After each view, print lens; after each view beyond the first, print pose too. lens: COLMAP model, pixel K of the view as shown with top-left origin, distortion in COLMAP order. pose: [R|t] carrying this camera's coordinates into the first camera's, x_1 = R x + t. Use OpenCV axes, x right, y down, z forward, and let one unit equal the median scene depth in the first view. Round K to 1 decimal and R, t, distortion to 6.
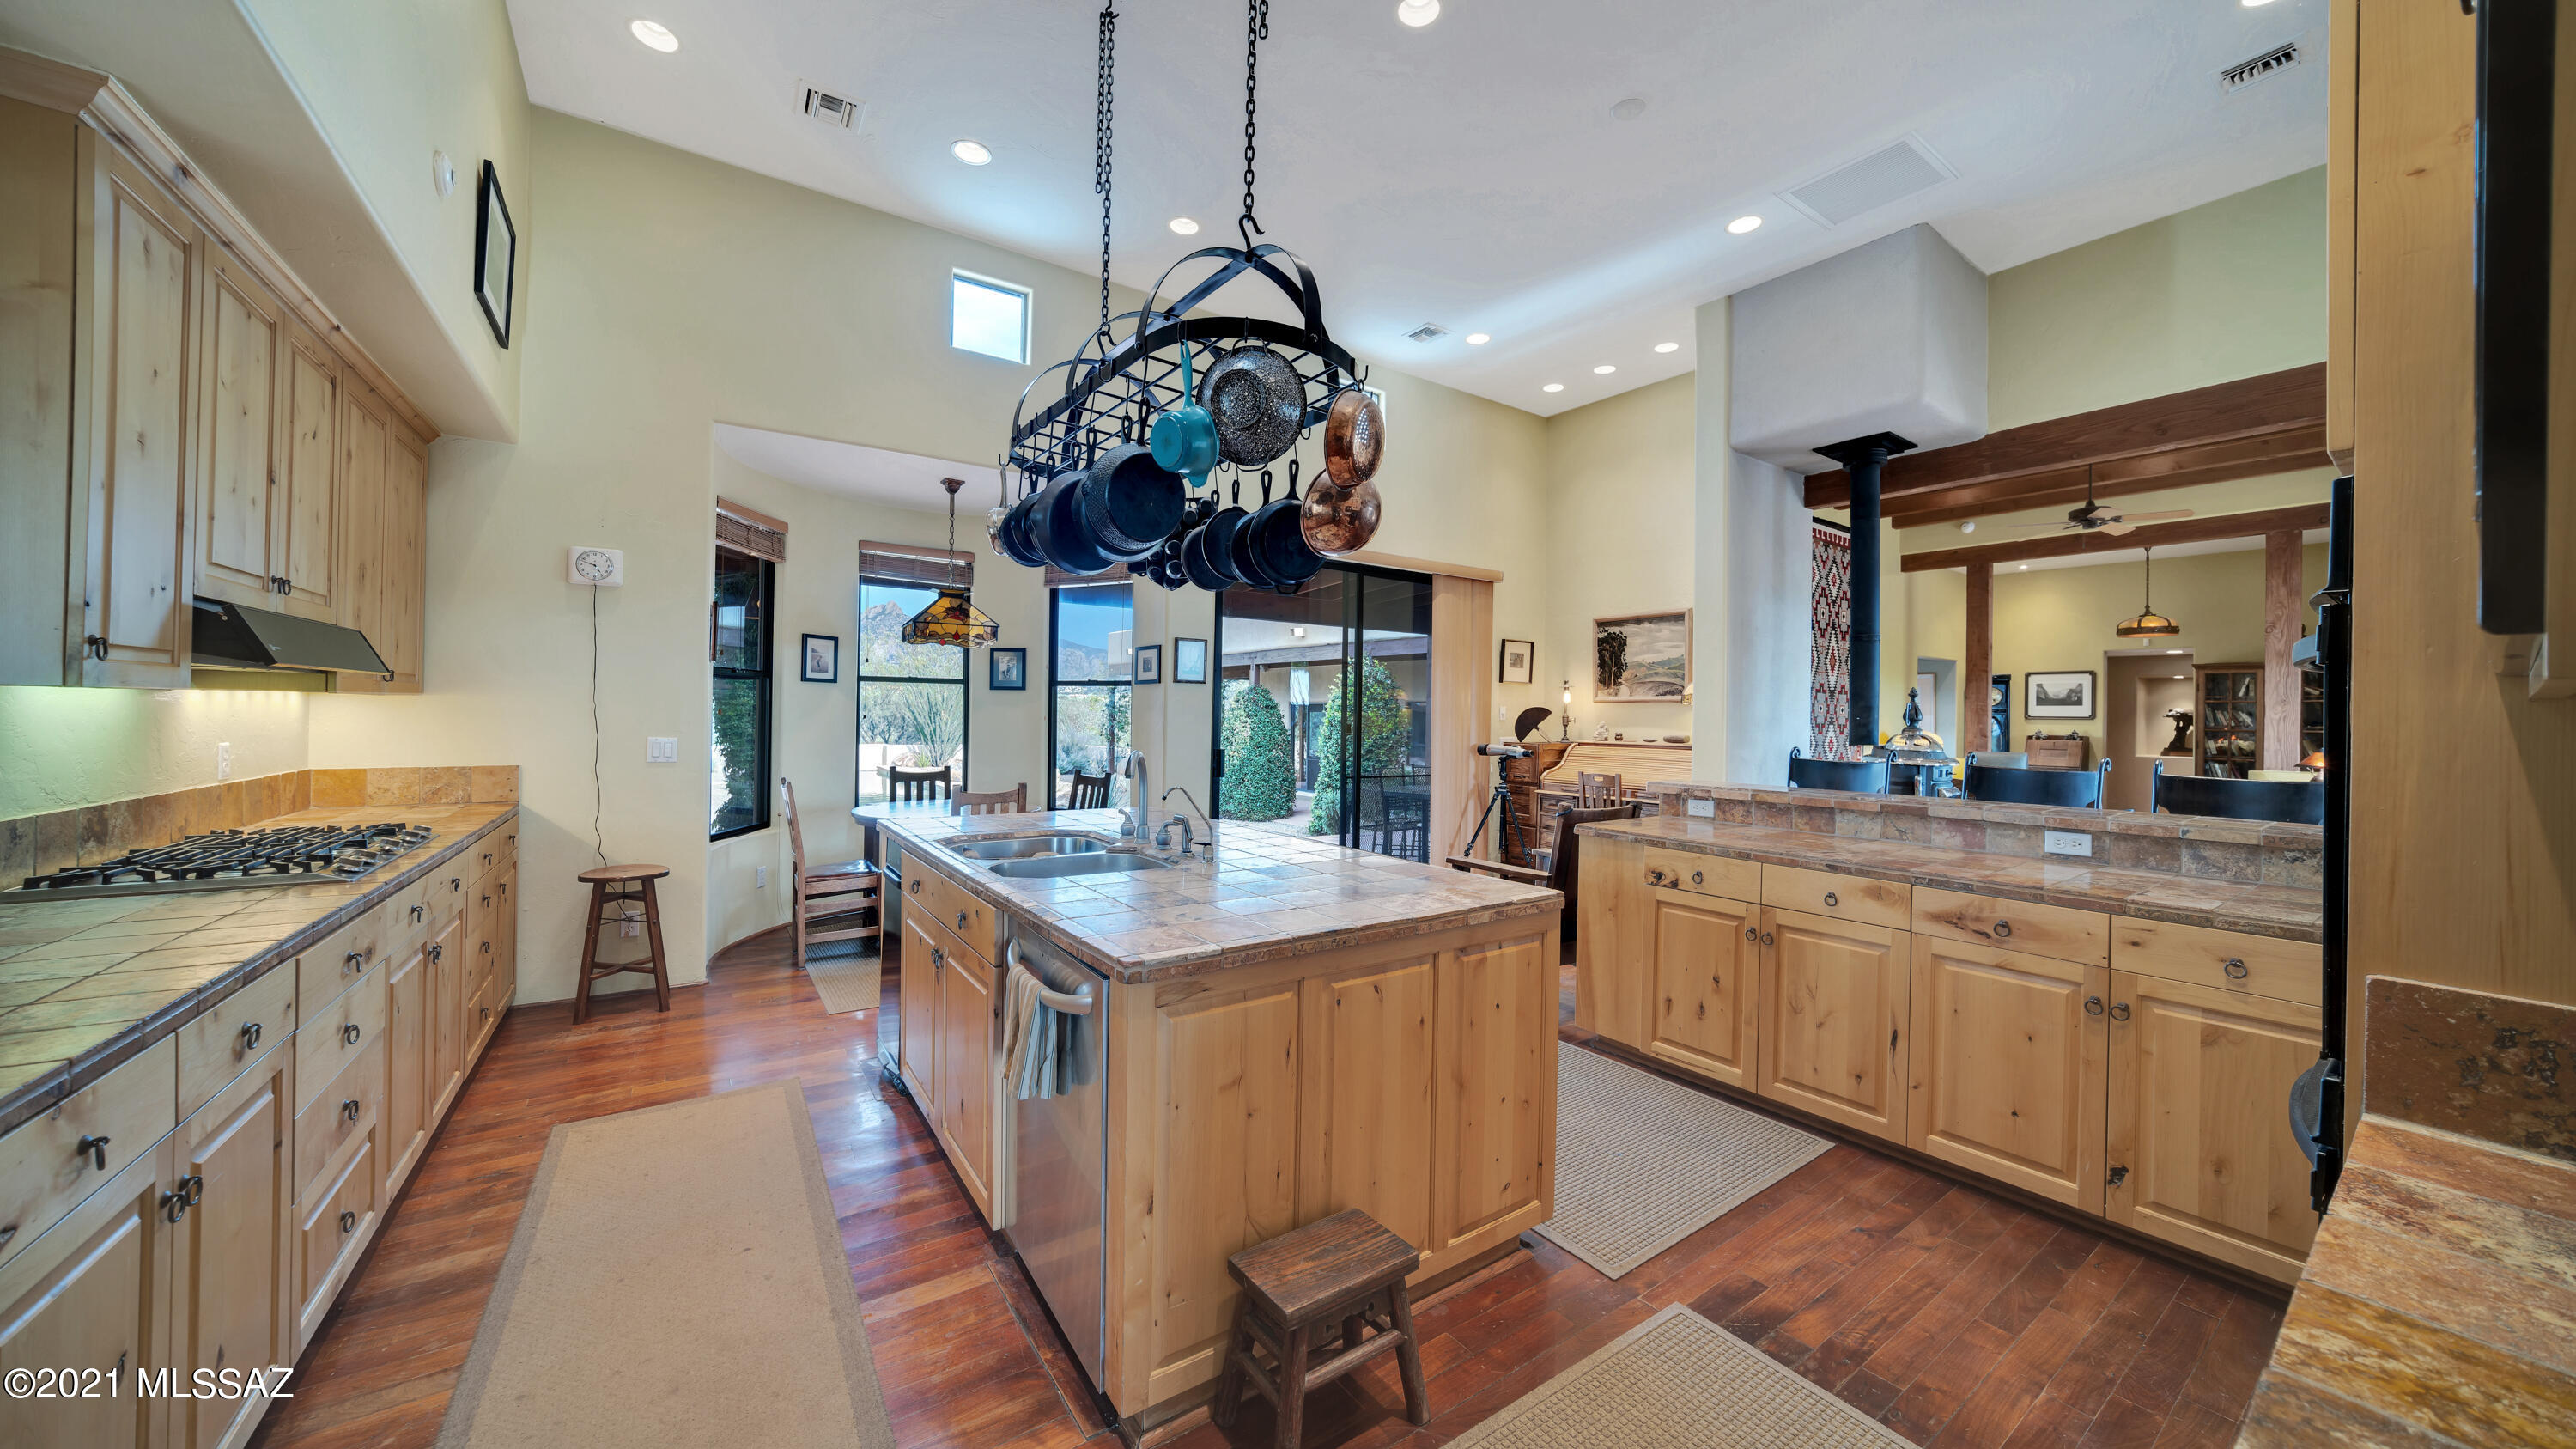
lens RADIAL K [[872.3, 0, 1288.7], [0, 872.3, 714.1], [0, 0, 1]] dist [-0.020098, 0.000054]
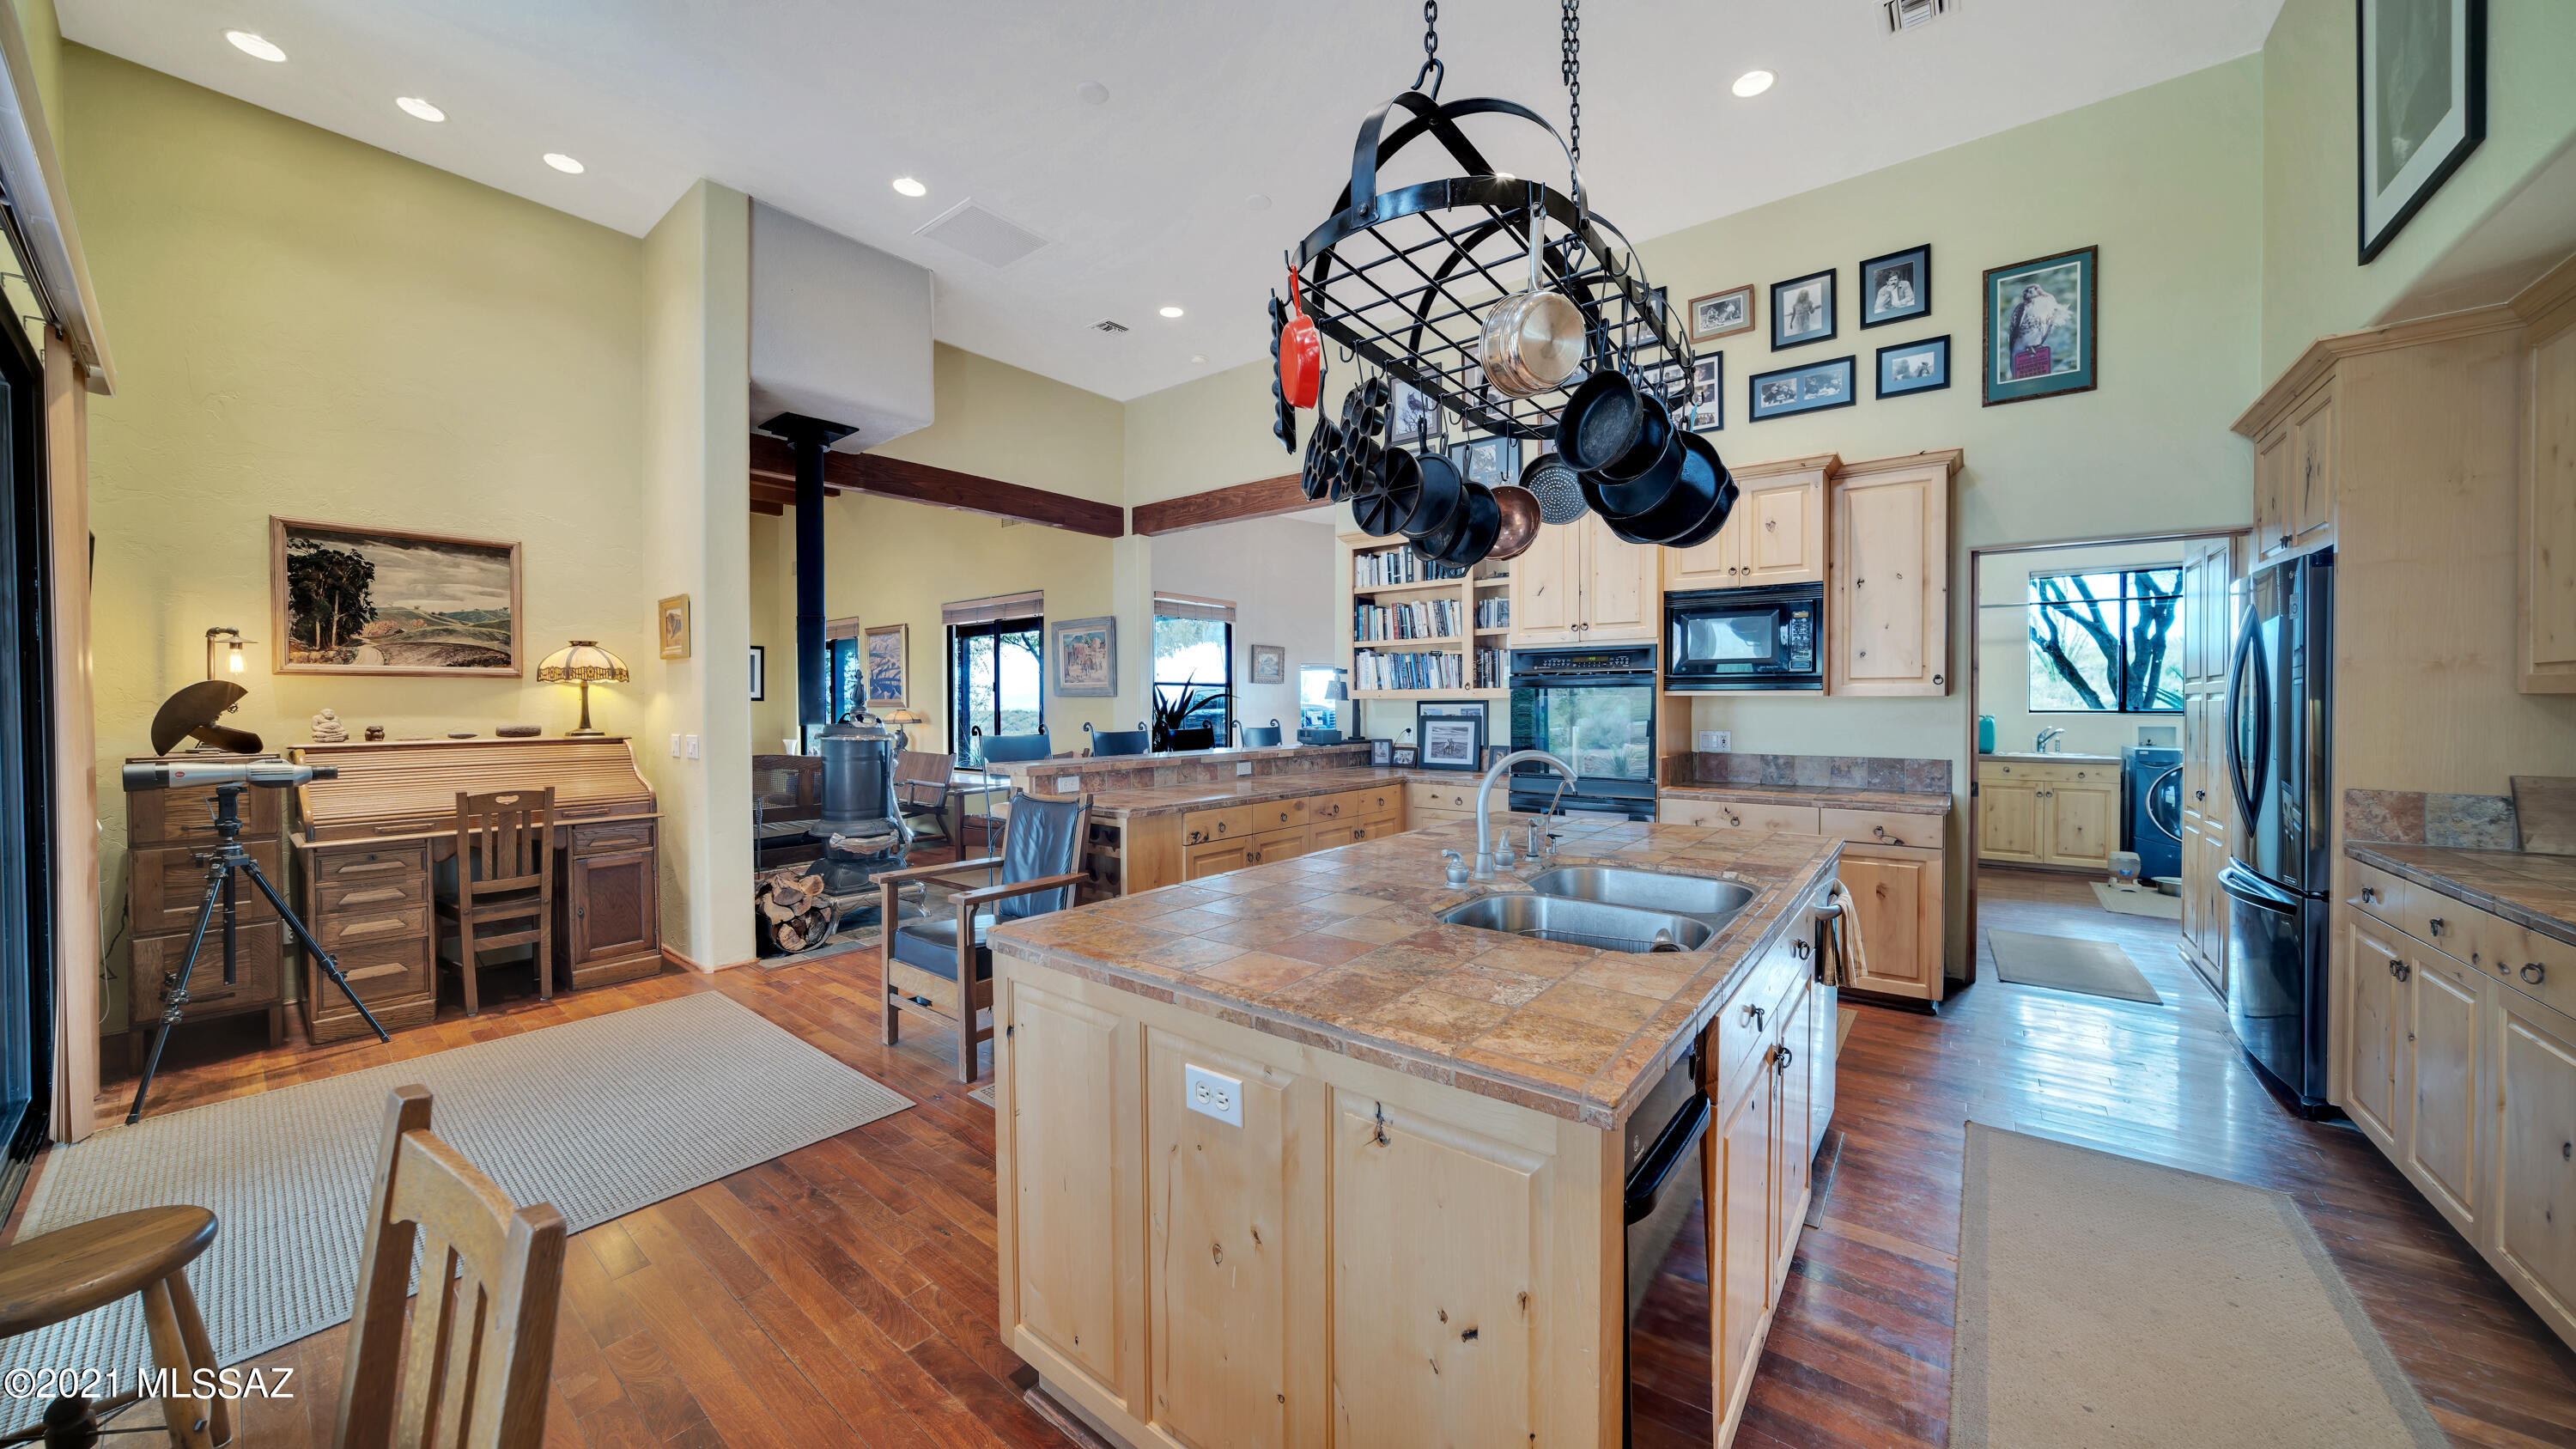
lens RADIAL K [[872.3, 0, 1281.7], [0, 872.3, 721.1], [0, 0, 1]] dist [-0.020098, 0.000054]
pose [[-0.289236, -0.033731, 0.956663, -0.359466], [-0.005103, 0.999419, 0.033696, -0.005142], [-0.957244, 0.004864, -0.289240, 0.598265]]
